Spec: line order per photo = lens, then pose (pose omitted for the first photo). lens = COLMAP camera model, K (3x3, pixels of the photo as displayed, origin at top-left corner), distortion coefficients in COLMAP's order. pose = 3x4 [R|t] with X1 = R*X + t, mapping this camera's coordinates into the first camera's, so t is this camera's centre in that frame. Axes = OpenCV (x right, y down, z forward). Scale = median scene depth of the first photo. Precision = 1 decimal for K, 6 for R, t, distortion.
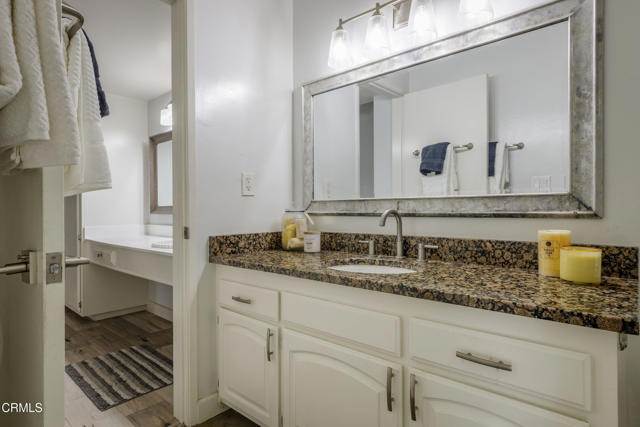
lens RADIAL K [[354.5, 0, 319.2], [0, 354.5, 211.0], [0, 0, 1]] dist [-0.001453, 0.000097]
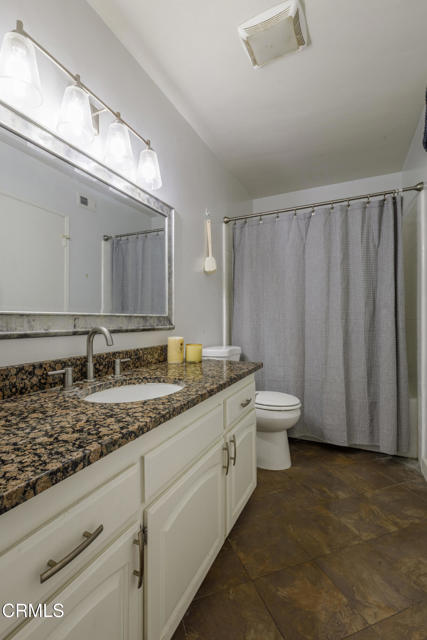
lens RADIAL K [[290.3, 0, 211.8], [0, 290.3, 319.3], [0, 0, 1]] dist [0.020256, 0.000142]
pose [[-0.271863, 0.006390, 0.962315, -0.553637], [0.007950, 0.999959, -0.004394, -0.017931], [-0.962303, 0.006456, -0.271903, 0.862851]]
